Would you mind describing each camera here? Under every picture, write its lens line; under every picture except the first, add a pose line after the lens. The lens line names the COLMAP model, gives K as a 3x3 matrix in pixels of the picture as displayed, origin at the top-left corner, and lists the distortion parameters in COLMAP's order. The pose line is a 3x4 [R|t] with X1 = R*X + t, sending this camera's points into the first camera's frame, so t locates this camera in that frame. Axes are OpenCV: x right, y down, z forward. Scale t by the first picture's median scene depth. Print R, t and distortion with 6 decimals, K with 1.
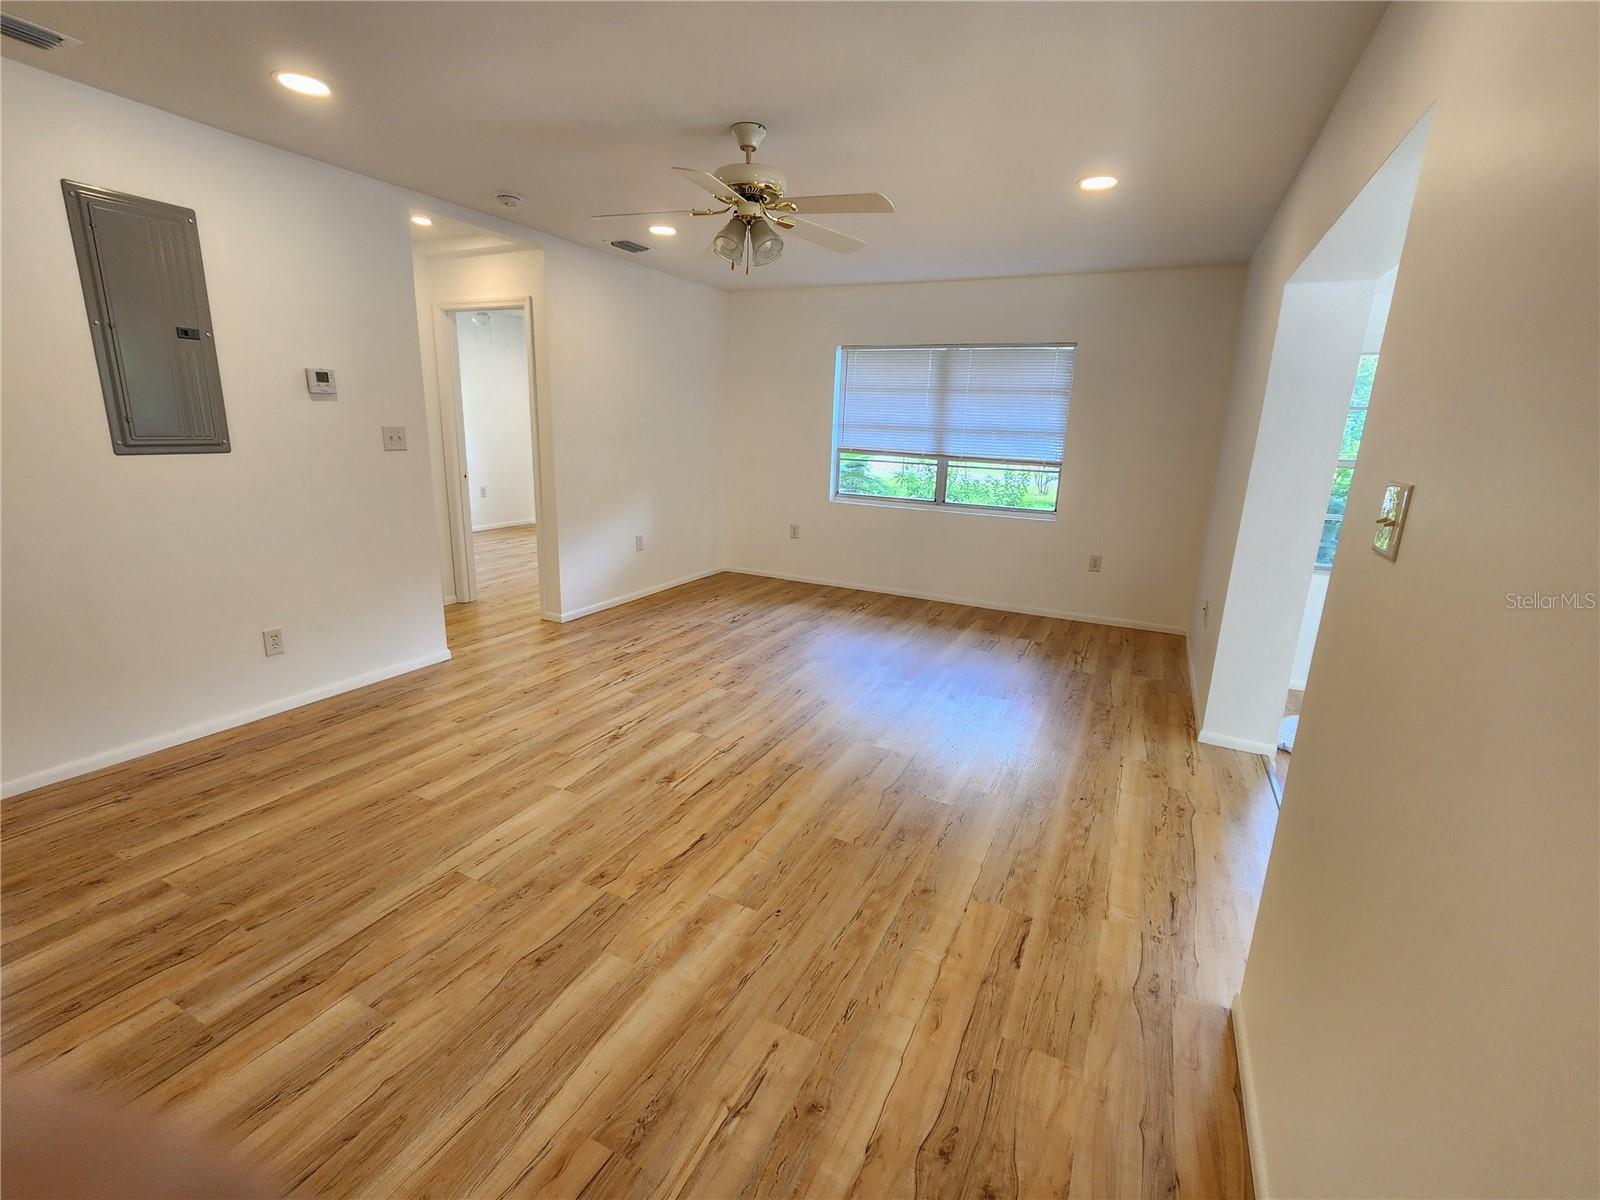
lens RADIAL K [[712.6, 0, 792.4], [0, 712.6, 599.3], [0, 0, 1]] dist [0.003399, 0.000392]
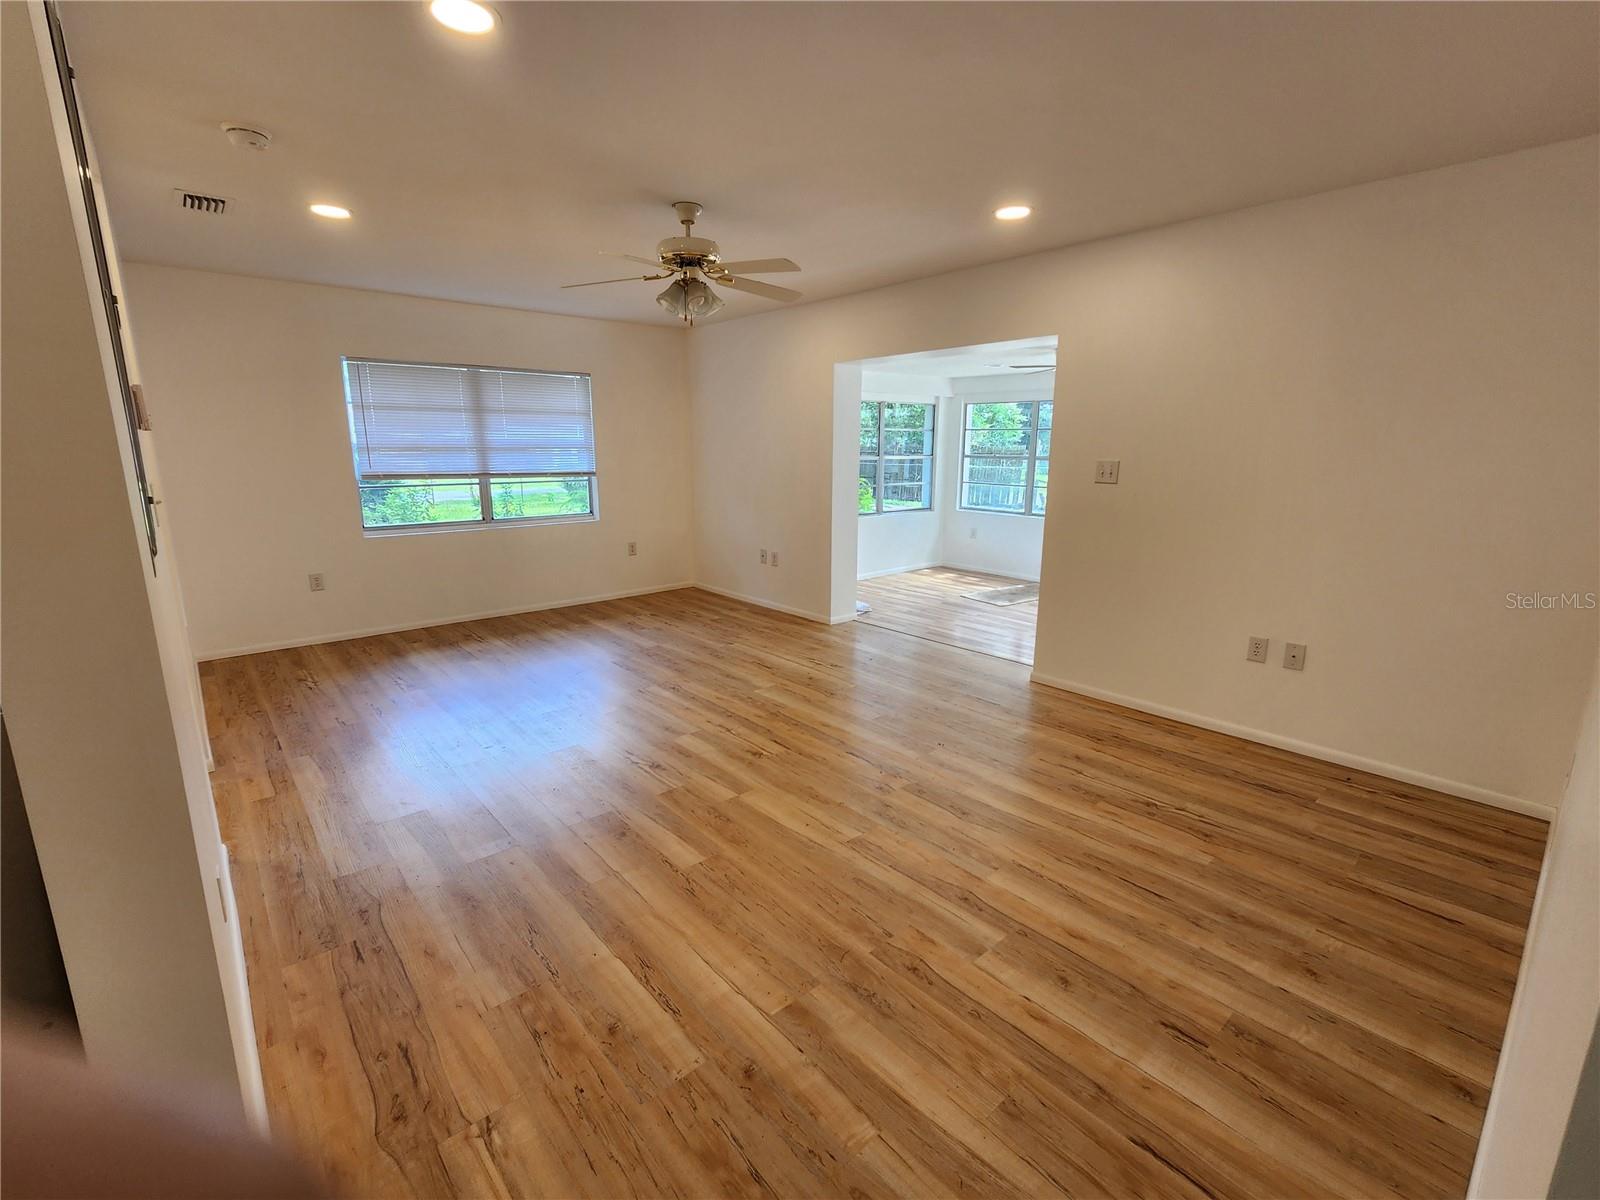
lens RADIAL K [[712.6, 0, 792.4], [0, 712.6, 599.3], [0, 0, 1]] dist [0.003399, 0.000392]
pose [[0.384417, -0.228919, 0.894327, -1.055808], [0.234947, 0.961128, 0.145029, -0.137720], [-0.892762, 0.154368, 0.423257, 0.379996]]
